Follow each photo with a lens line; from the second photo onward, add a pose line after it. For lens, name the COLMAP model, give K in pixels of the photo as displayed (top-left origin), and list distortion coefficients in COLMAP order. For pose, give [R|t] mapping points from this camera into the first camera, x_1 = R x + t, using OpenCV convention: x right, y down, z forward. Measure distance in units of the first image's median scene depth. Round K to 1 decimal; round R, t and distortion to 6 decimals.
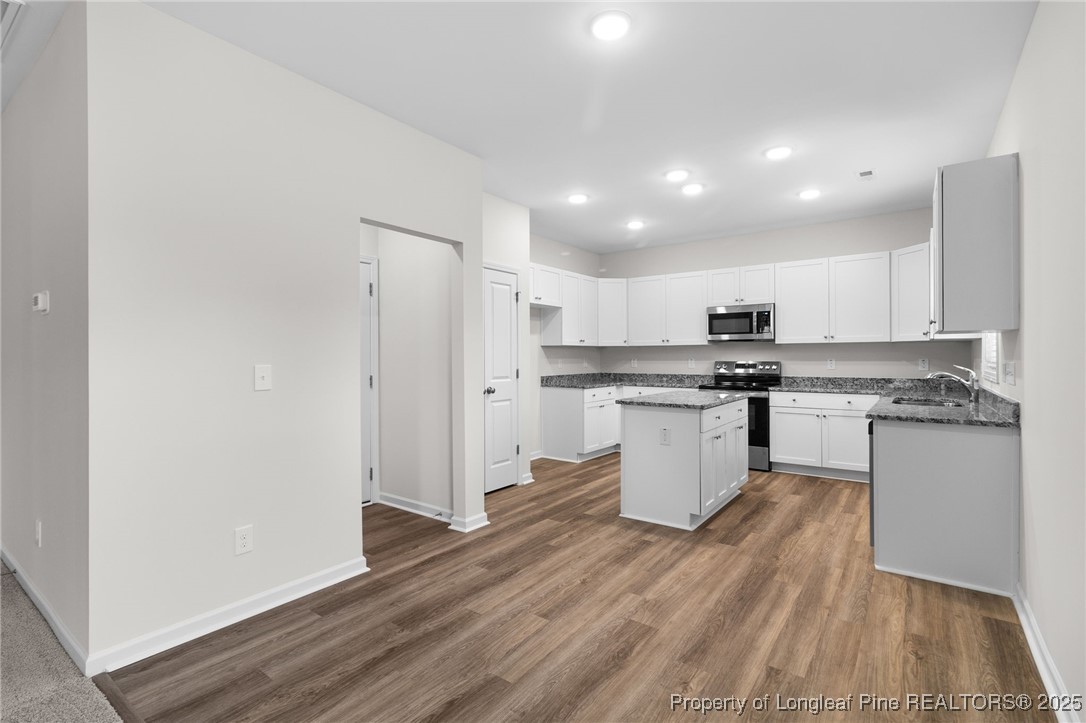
lens RADIAL K [[512.6, 0, 534.8], [0, 512.6, 359.3], [0, 0, 1]] dist [0.001745, 0.001821]
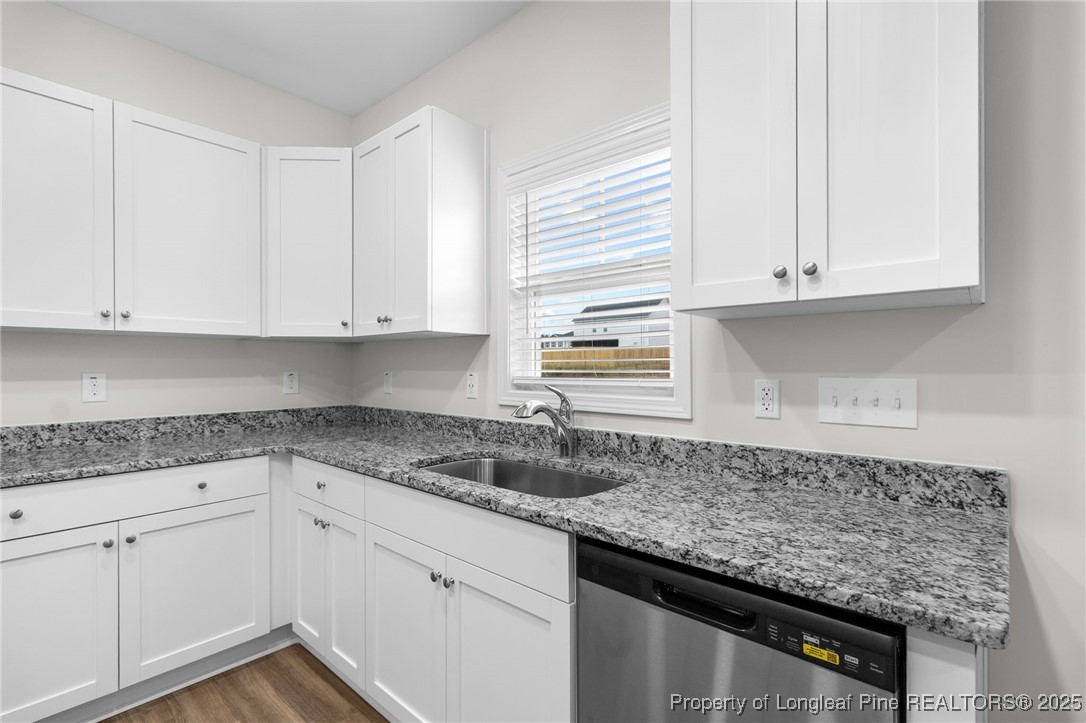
lens RADIAL K [[512.6, 0, 540.4], [0, 512.6, 365.2], [0, 0, 1]] dist [0.001745, 0.001821]
pose [[0.094039, 0.003818, 0.995561, 0.275271], [0.007925, 0.999958, -0.004584, -0.003721], [-0.995537, 0.008321, 0.094005, 0.774878]]
